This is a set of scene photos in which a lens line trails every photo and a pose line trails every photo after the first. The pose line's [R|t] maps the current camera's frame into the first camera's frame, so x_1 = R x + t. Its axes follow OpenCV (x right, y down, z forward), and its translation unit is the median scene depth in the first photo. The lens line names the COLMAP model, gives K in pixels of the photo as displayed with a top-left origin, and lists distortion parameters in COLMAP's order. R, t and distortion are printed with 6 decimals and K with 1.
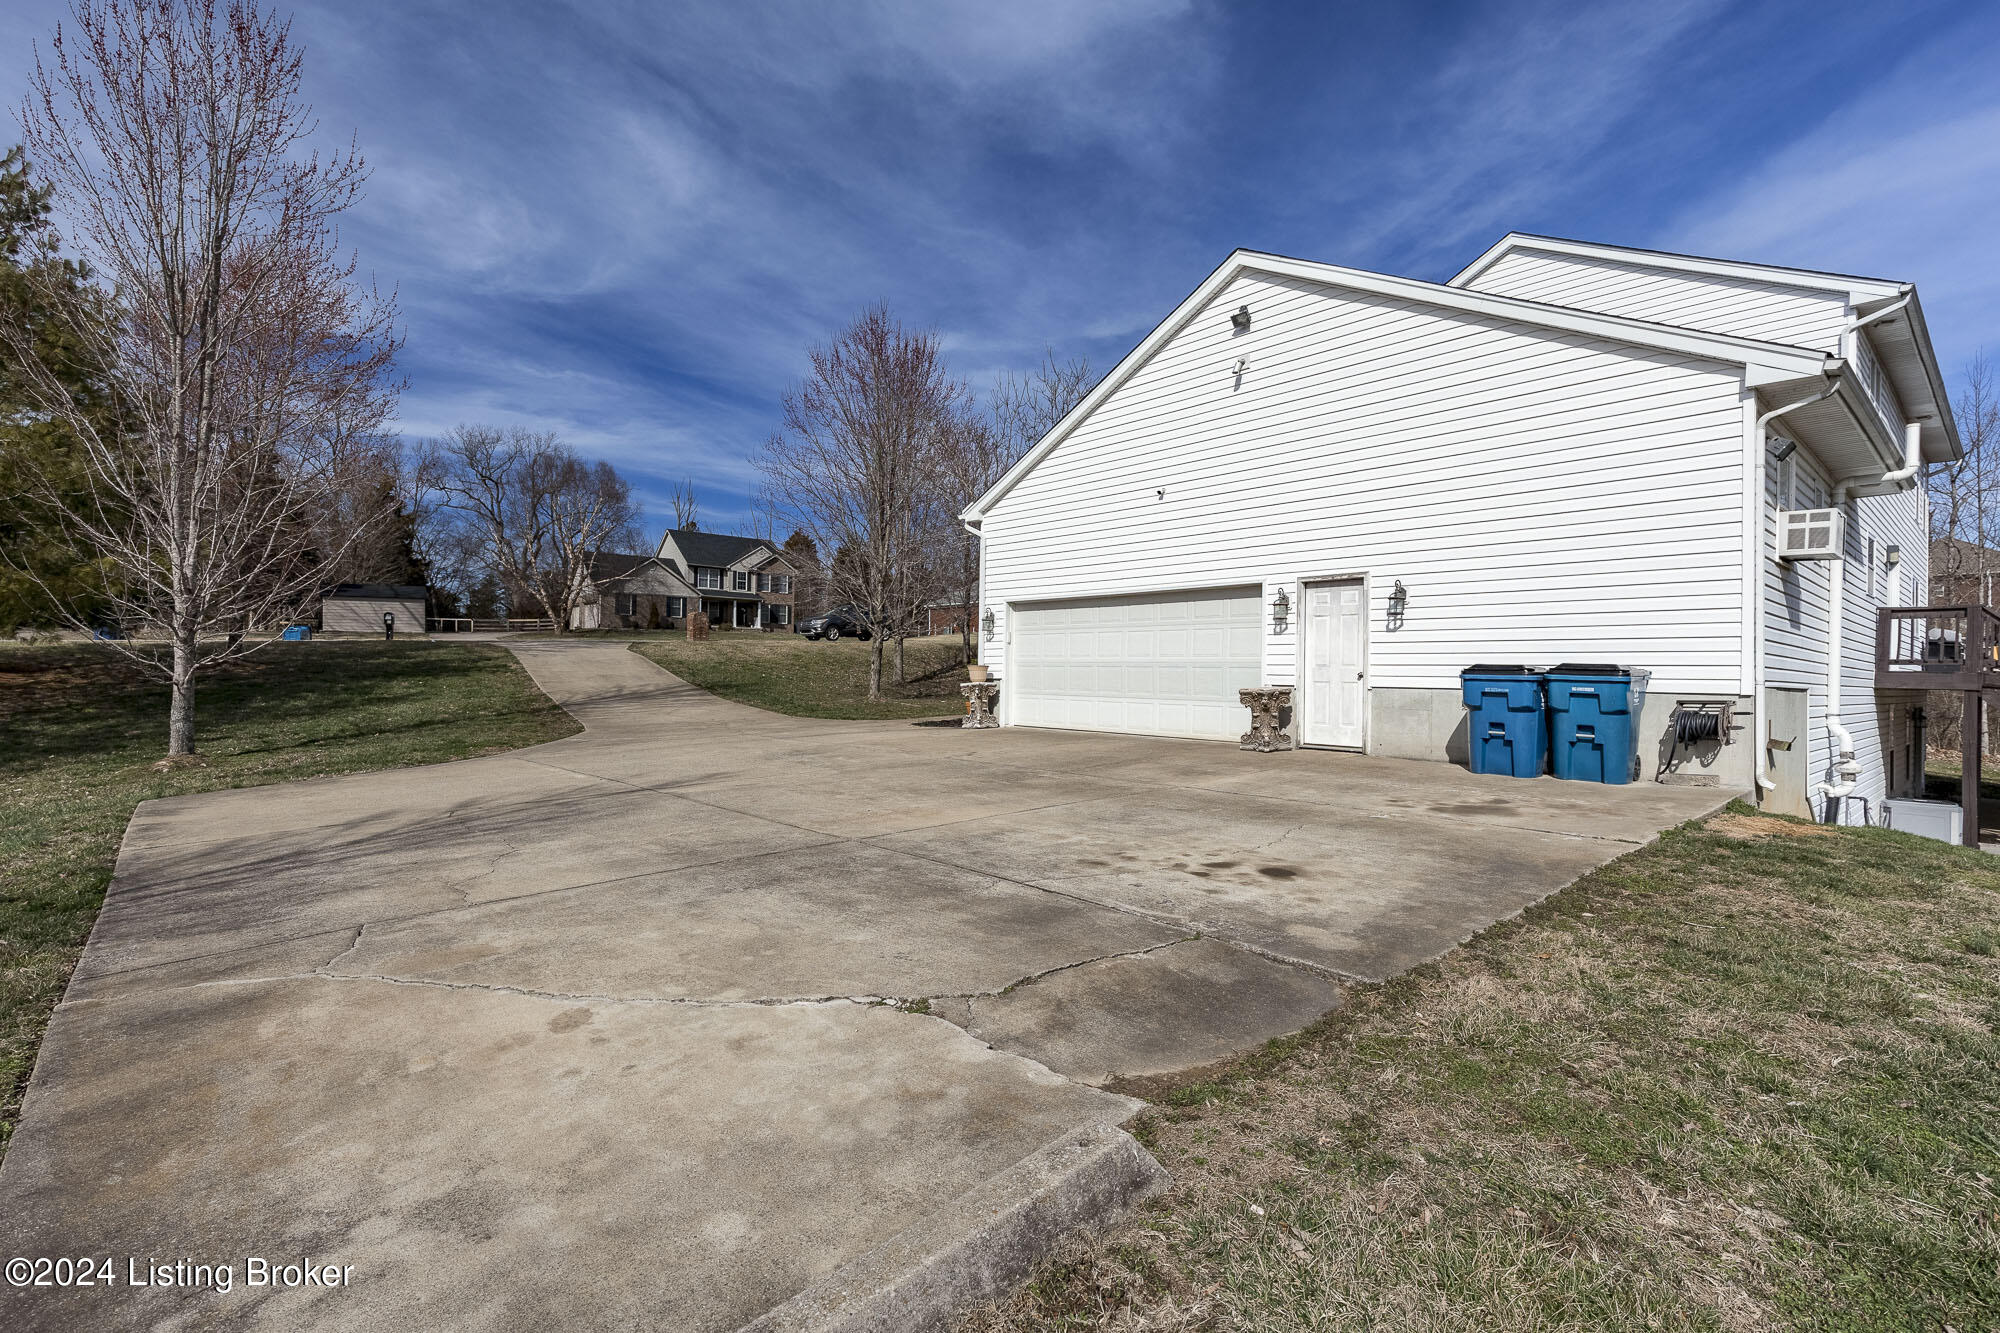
lens RADIAL K [[901.6, 0, 990.0], [0, 901.6, 668.3], [0, 0, 1]] dist [0.003799, 0.000012]
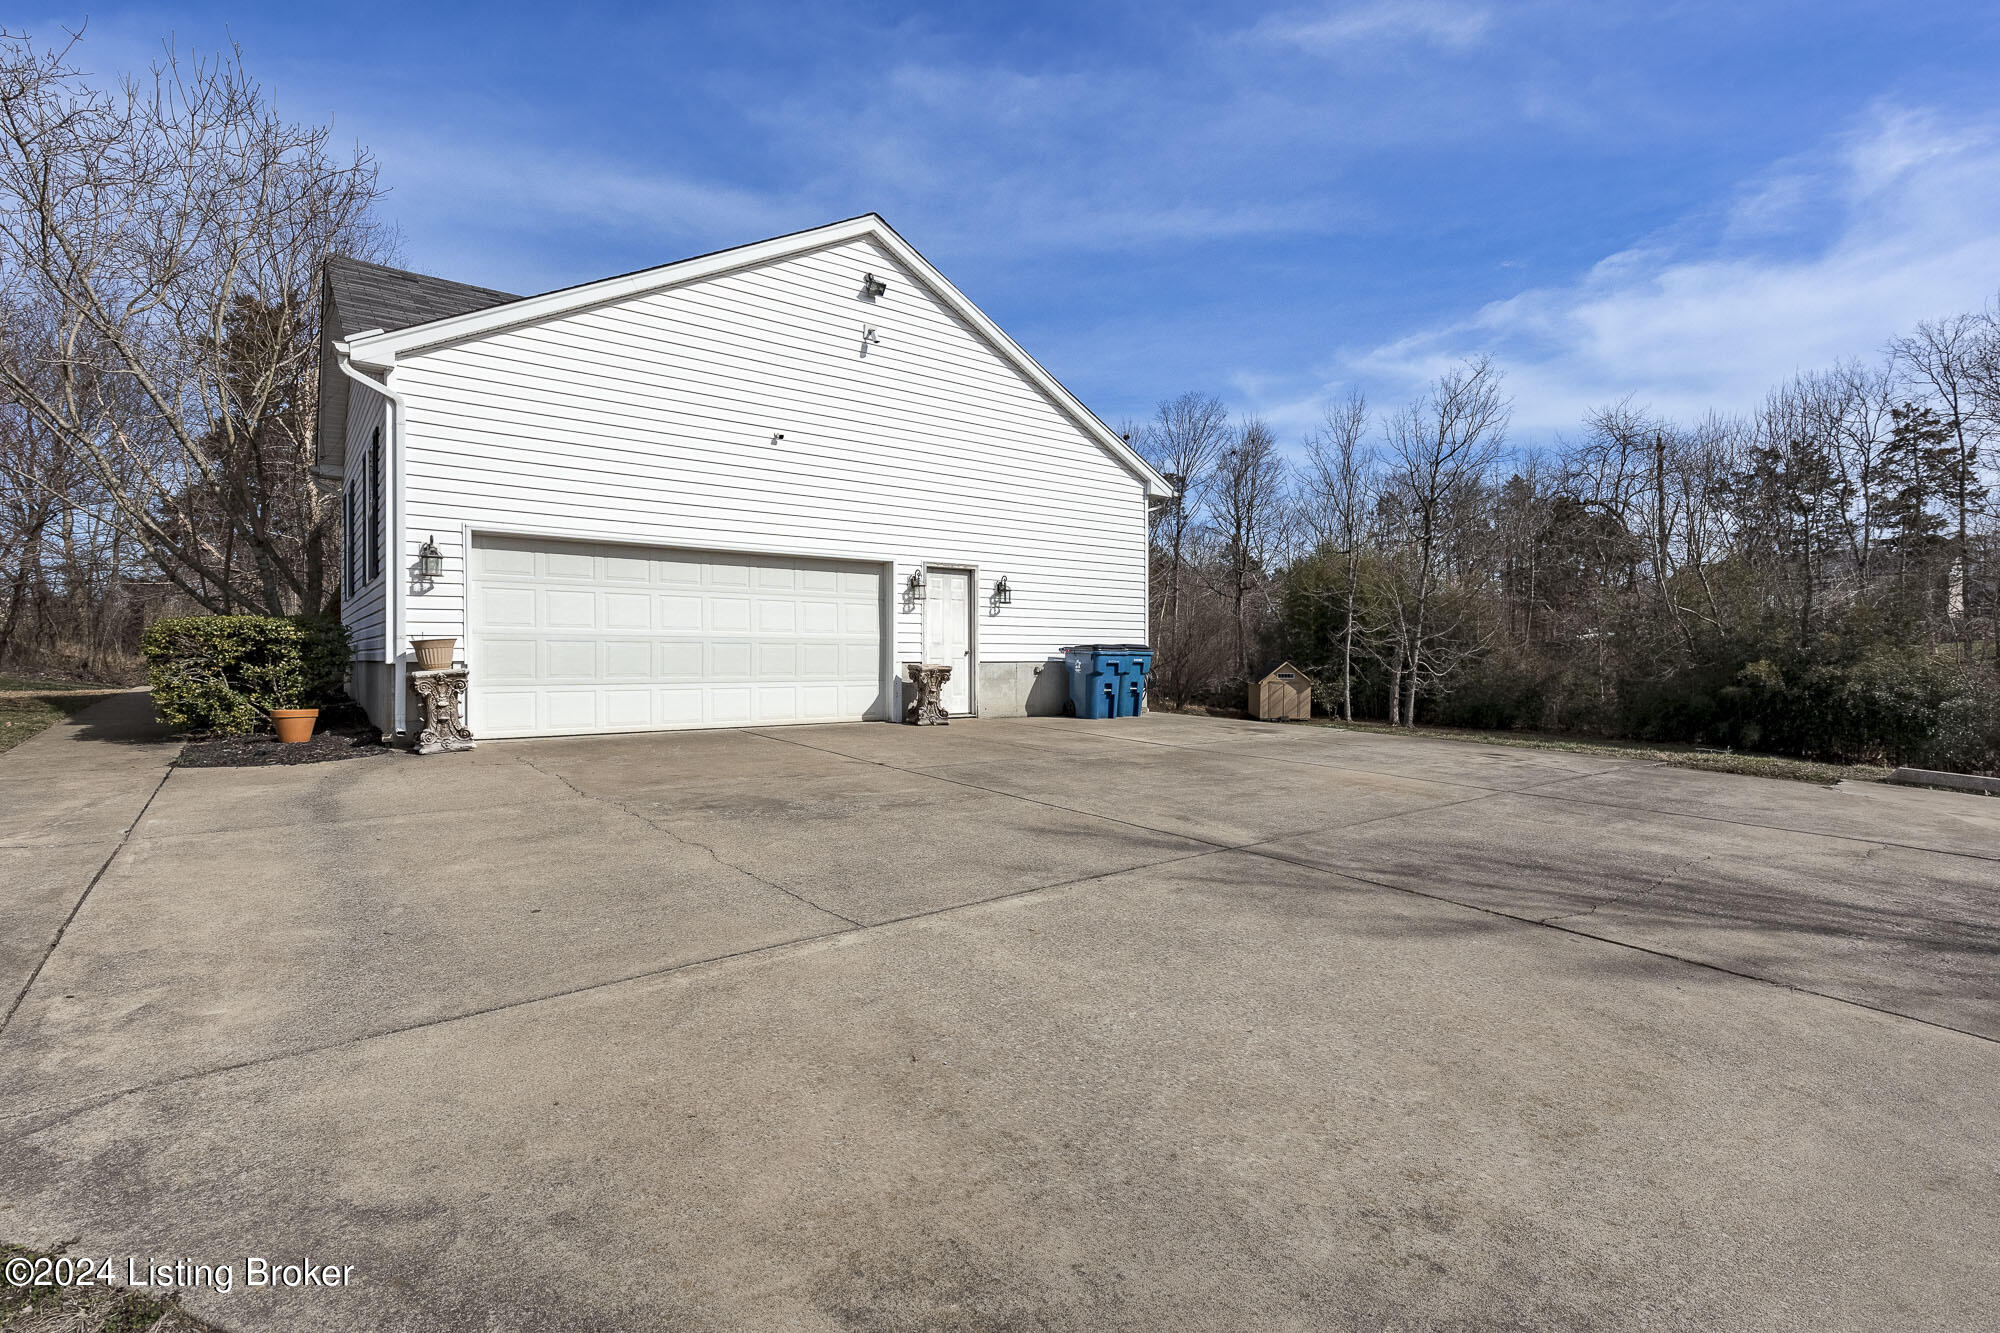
lens RADIAL K [[901.6, 0, 1037.1], [0, 901.6, 660.5], [0, 0, 1]] dist [0.003799, 0.000012]
pose [[0.056359, -0.016170, 0.998280, -0.693724], [-0.003796, 0.999858, 0.016410, -0.000820], [-0.998403, -0.004715, 0.056290, 0.770905]]
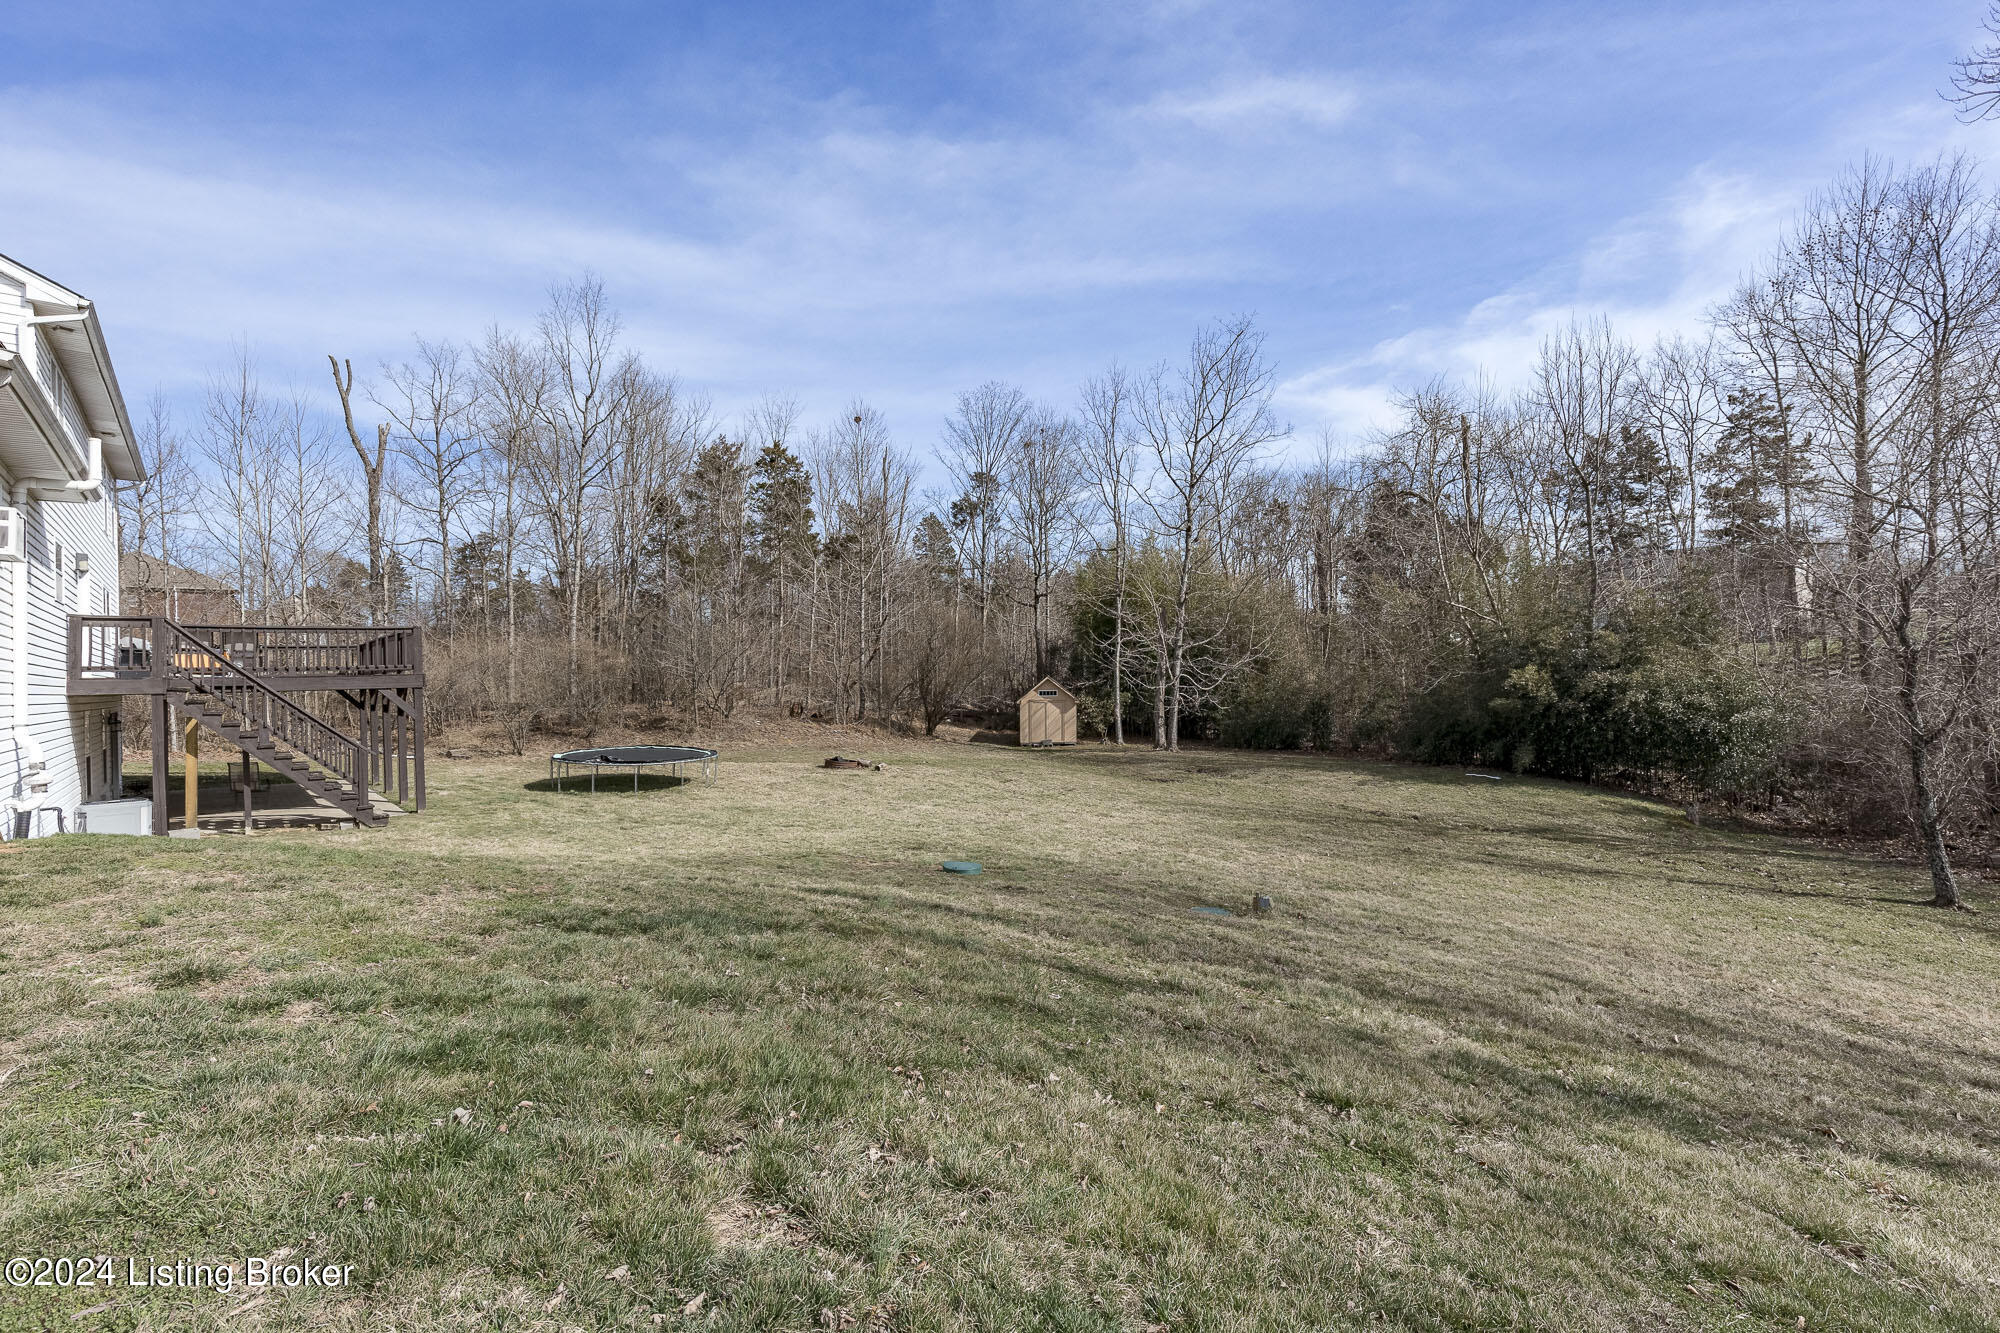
lens RADIAL K [[901.6, 0, 991.1], [0, 901.6, 673.8], [0, 0, 1]] dist [0.003799, 0.000012]
pose [[0.006059, -0.014830, 0.999872, -0.008711], [0.016557, 0.999754, 0.014728, 0.000168], [-0.999845, 0.016466, 0.006303, -0.020445]]
